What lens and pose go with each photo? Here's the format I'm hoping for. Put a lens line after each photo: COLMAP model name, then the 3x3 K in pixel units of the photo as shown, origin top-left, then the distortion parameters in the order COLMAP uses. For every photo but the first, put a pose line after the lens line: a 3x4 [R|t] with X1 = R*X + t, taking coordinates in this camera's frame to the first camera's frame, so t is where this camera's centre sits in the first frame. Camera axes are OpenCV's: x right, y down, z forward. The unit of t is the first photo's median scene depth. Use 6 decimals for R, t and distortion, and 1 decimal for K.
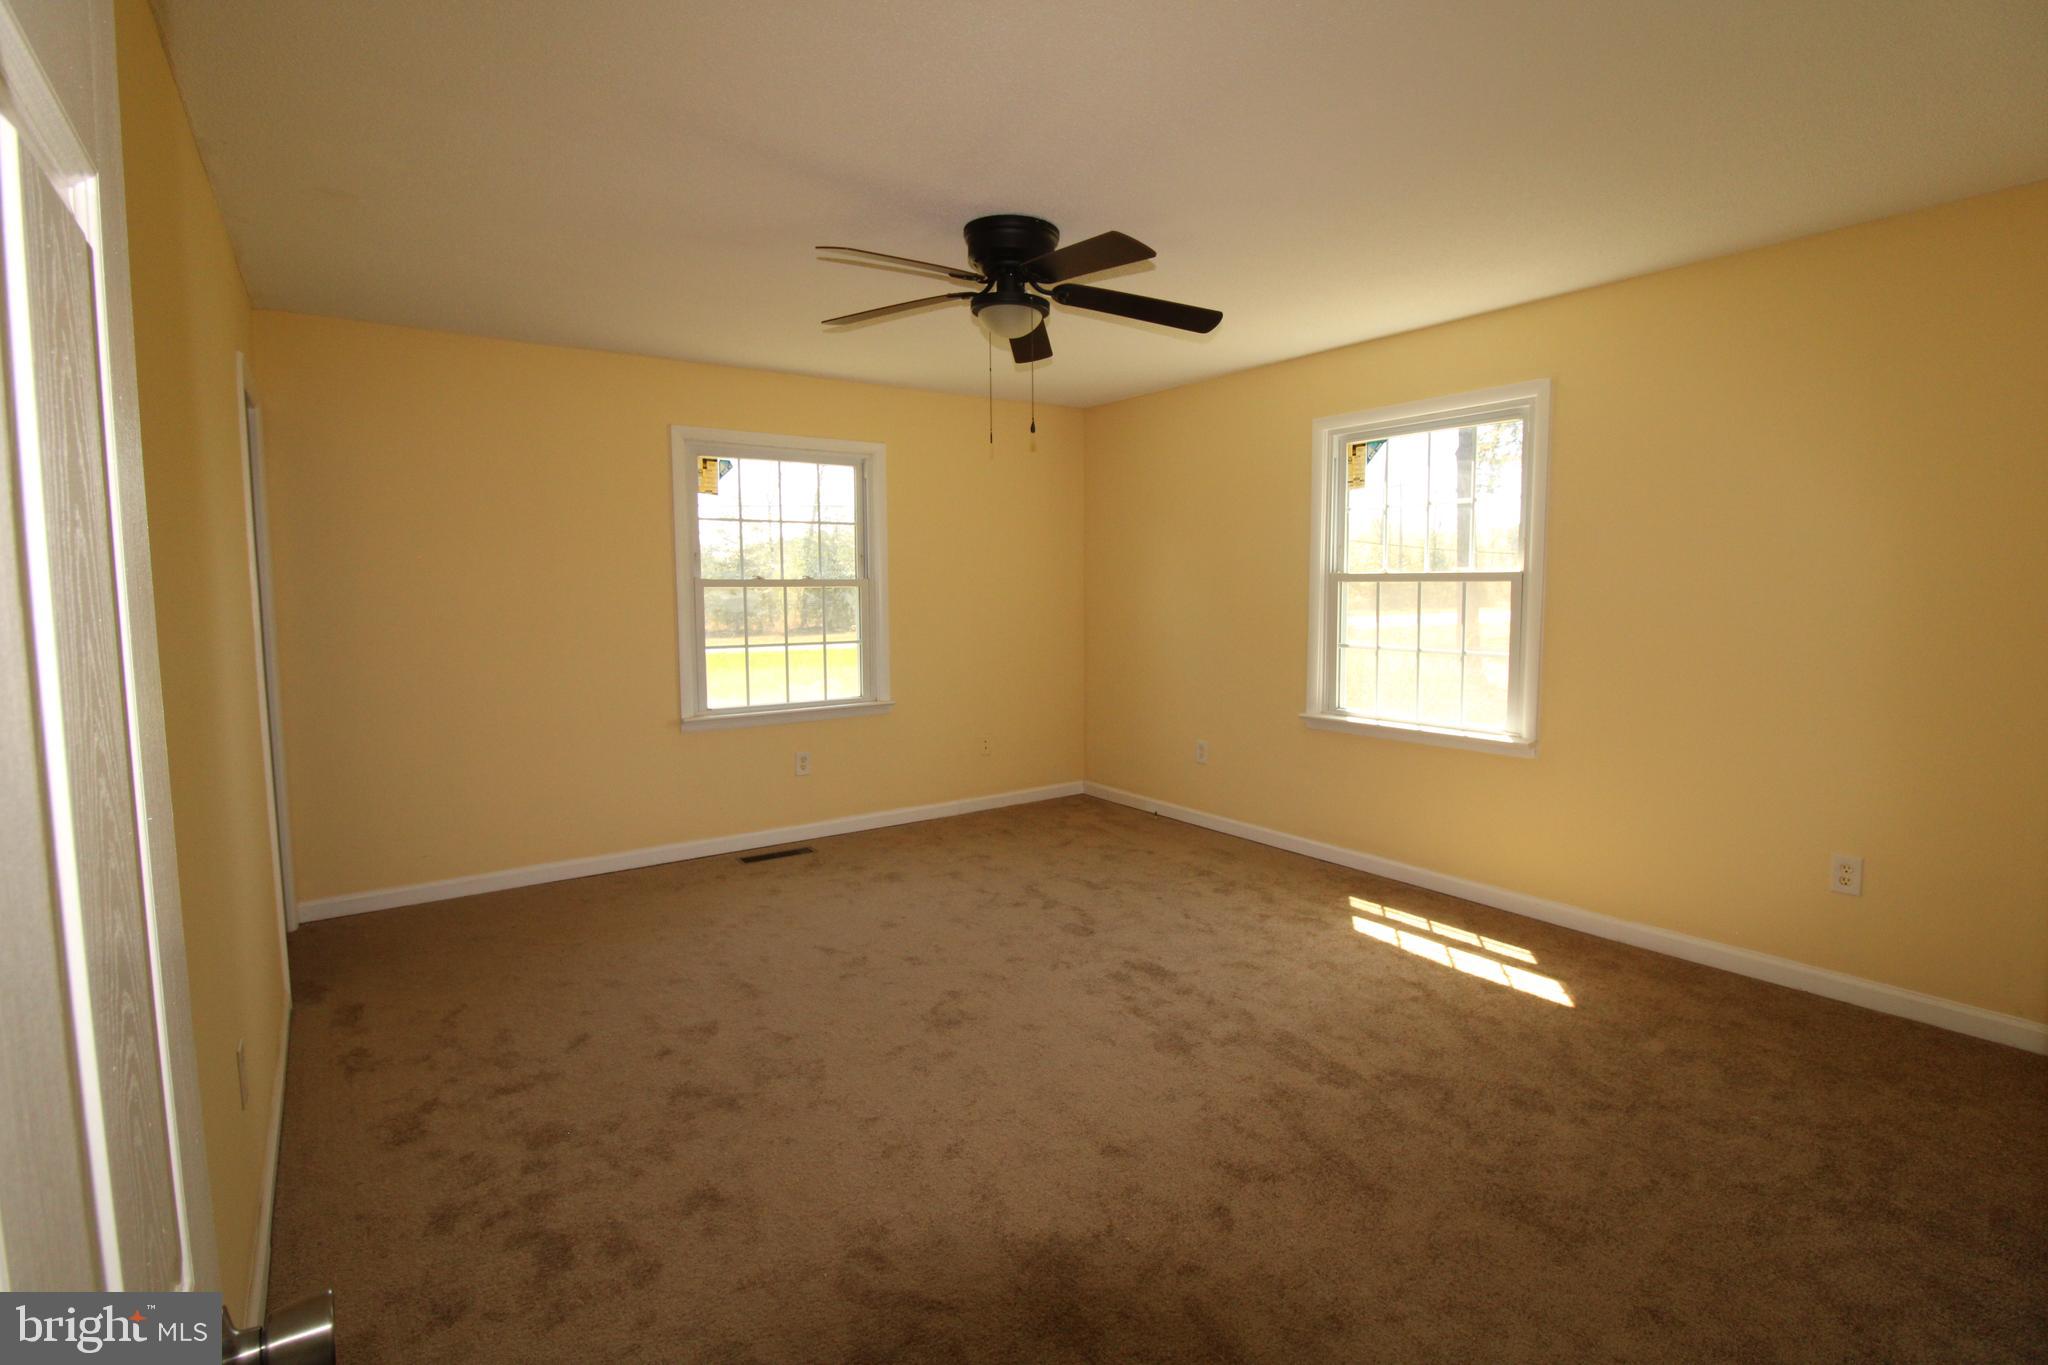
lens RADIAL K [[970.9, 0, 1039.9], [0, 970.9, 665.8], [0, 0, 1]] dist [0.003854, -0.013727]
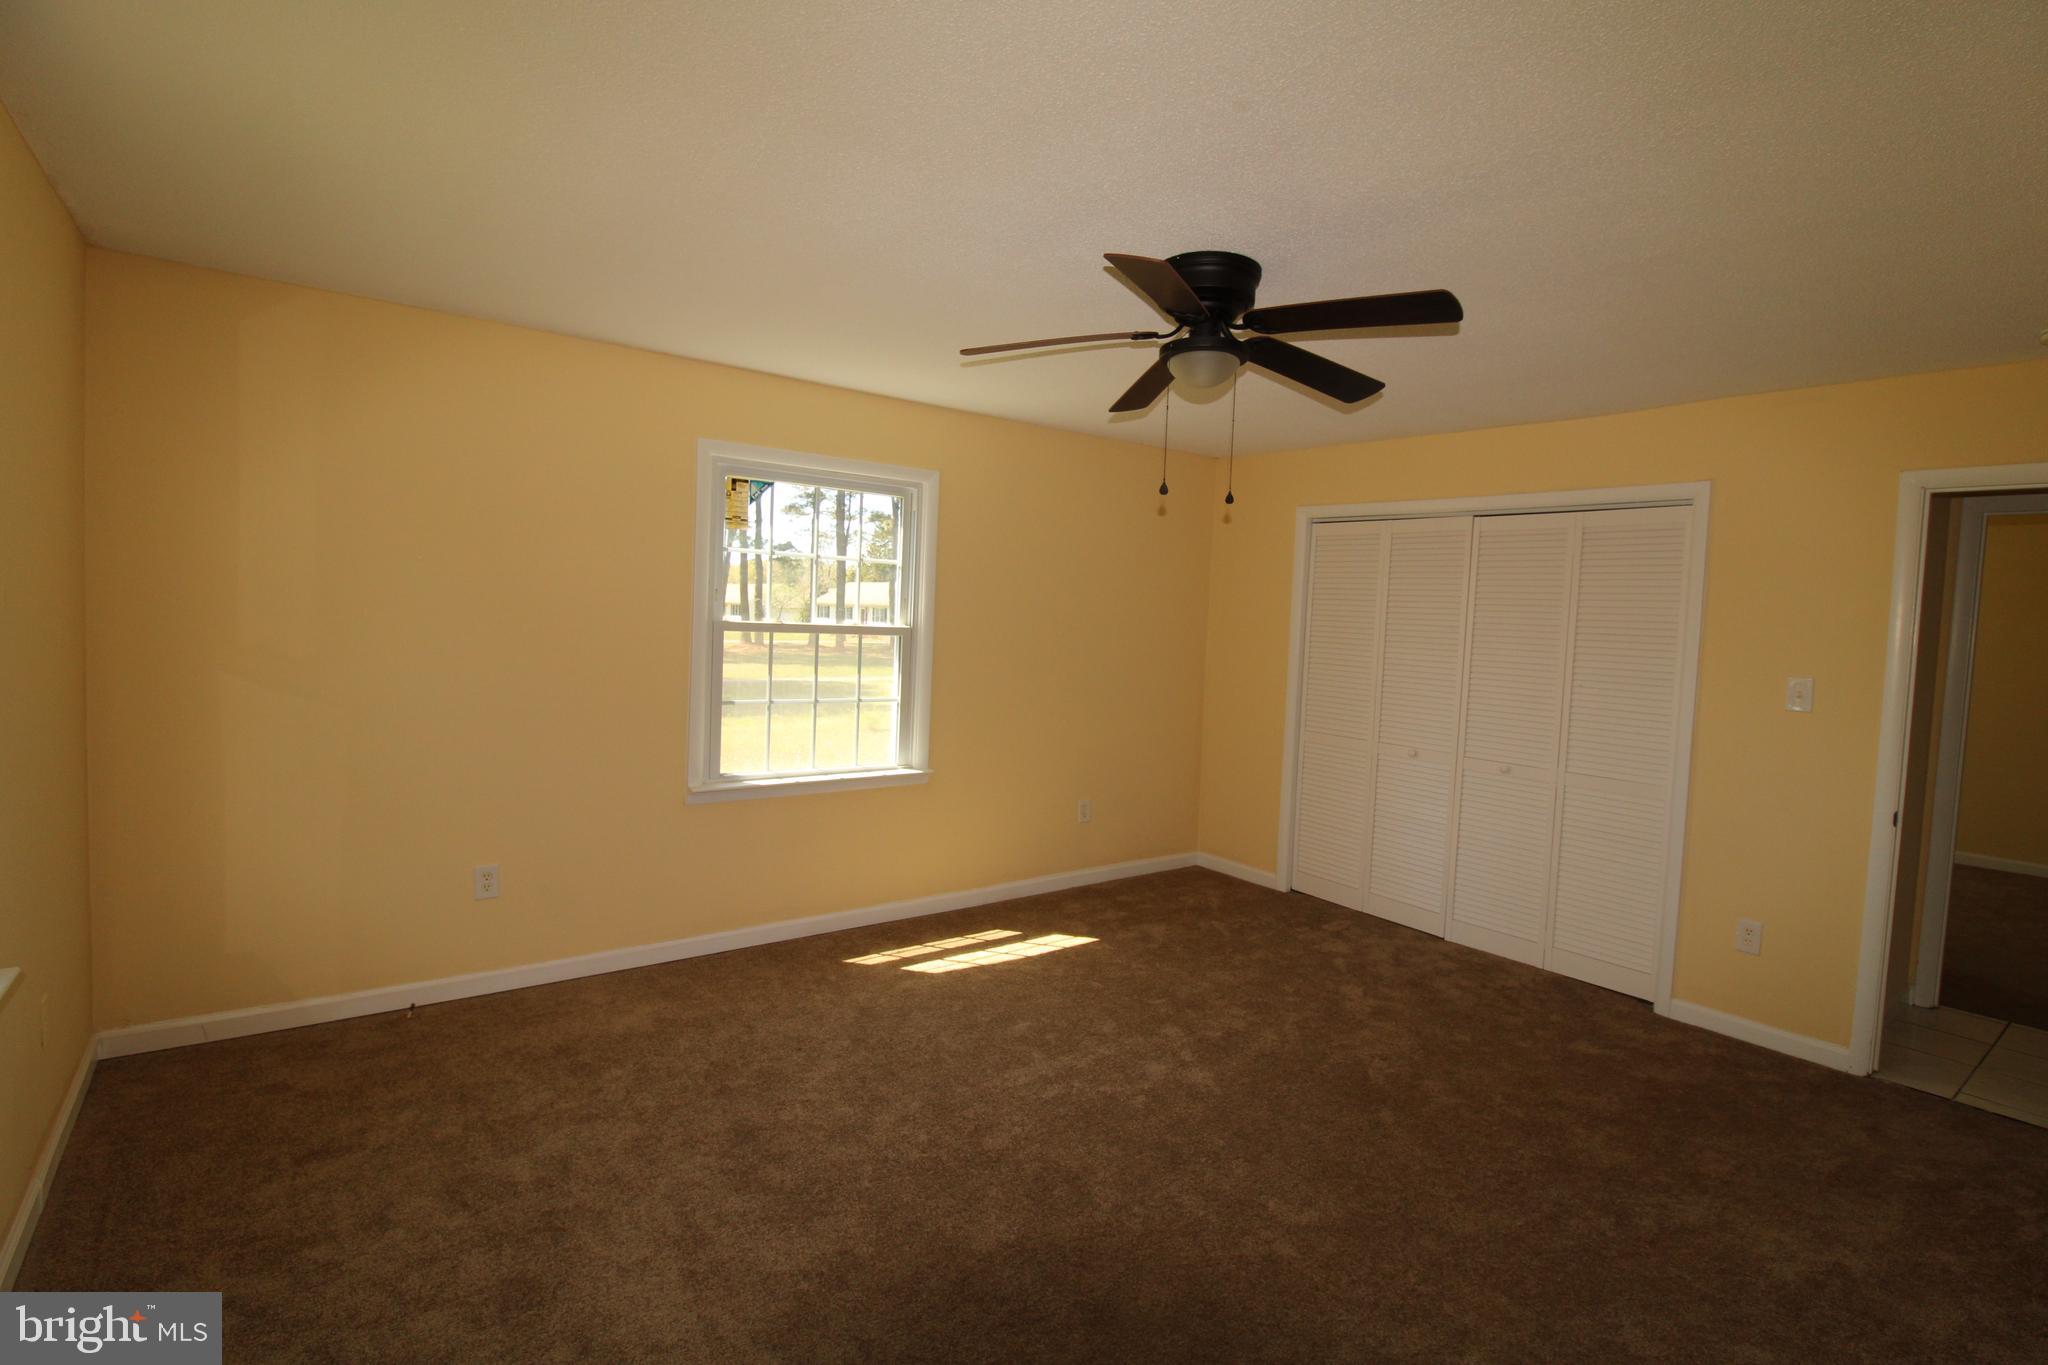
lens RADIAL K [[970.9, 0, 1039.9], [0, 970.9, 665.8], [0, 0, 1]] dist [0.003854, -0.013727]
pose [[-0.033614, -0.033624, 0.998869, -0.668716], [0.053400, 0.997946, 0.035390, -0.081752], [-0.998007, 0.054529, -0.031749, 0.860706]]
